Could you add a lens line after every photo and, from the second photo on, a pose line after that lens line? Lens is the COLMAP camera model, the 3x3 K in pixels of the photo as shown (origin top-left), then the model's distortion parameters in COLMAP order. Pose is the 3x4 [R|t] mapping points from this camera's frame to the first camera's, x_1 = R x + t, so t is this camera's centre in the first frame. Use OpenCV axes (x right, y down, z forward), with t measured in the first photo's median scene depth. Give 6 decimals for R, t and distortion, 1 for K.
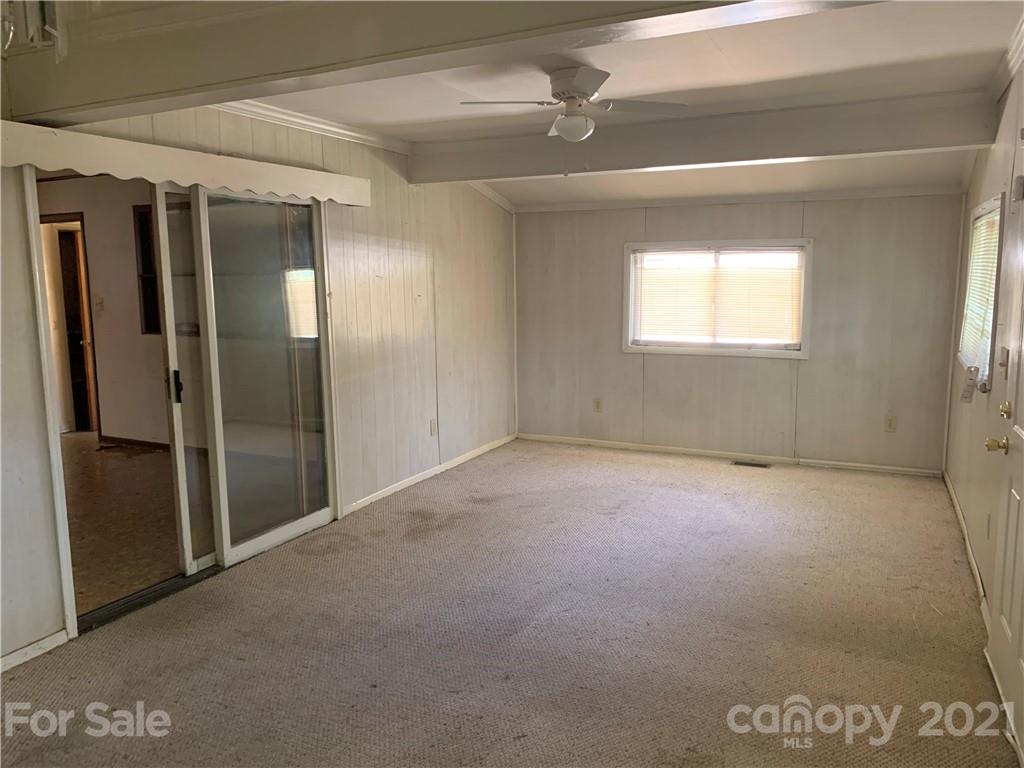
lens RADIAL K [[781.8, 0, 495.1], [0, 781.8, 380.9], [0, 0, 1]] dist [0.029500, -0.031626]
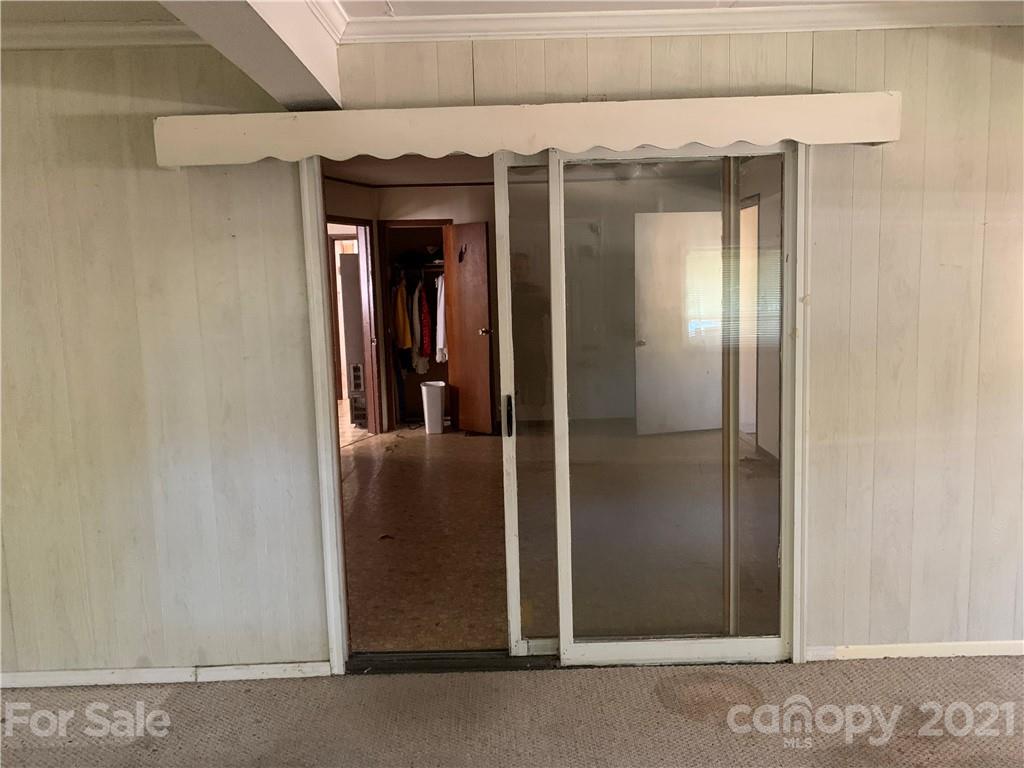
lens RADIAL K [[781.8, 0, 519.9], [0, 781.8, 378.4], [0, 0, 1]] dist [0.029500, -0.031626]
pose [[0.456274, 0.113350, -0.882590, 0.264682], [-0.098631, 0.992184, 0.076436, -0.084988], [0.884356, 0.052175, 0.463887, 0.605914]]
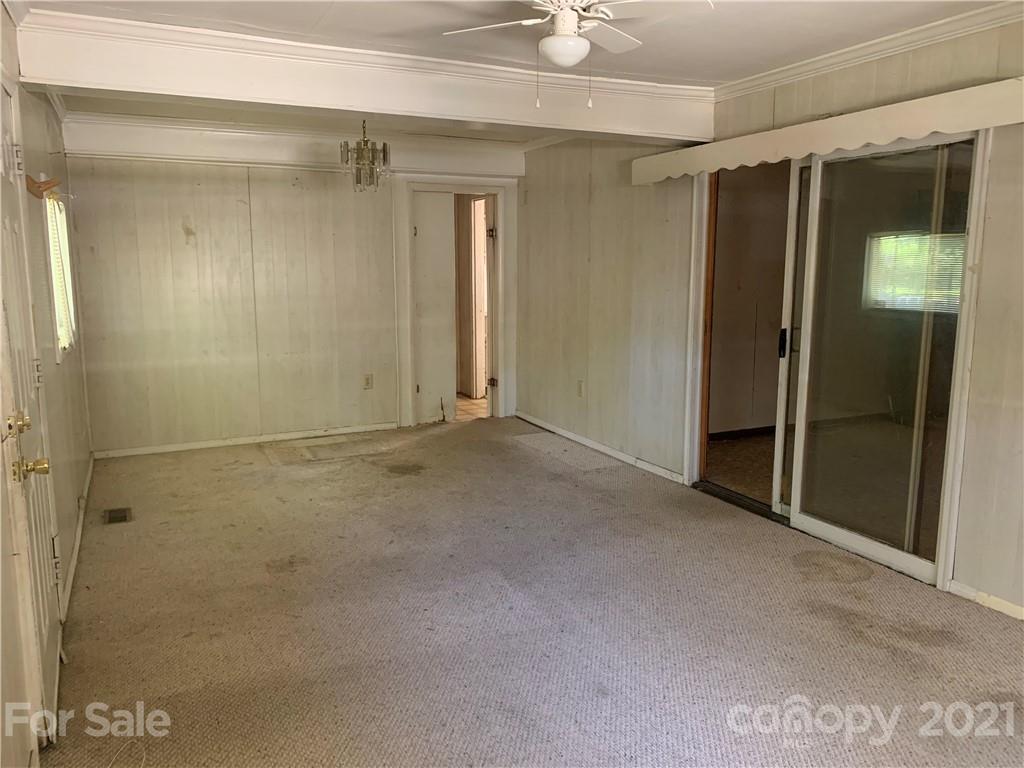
lens RADIAL K [[781.8, 0, 511.3], [0, 781.8, 380.9], [0, 0, 1]] dist [0.029500, -0.031626]
pose [[-0.611907, 0.133621, -0.779561, 0.666095], [-0.098771, 0.965001, 0.242935, -0.162787], [0.784738, 0.225651, -0.577293, 1.266605]]
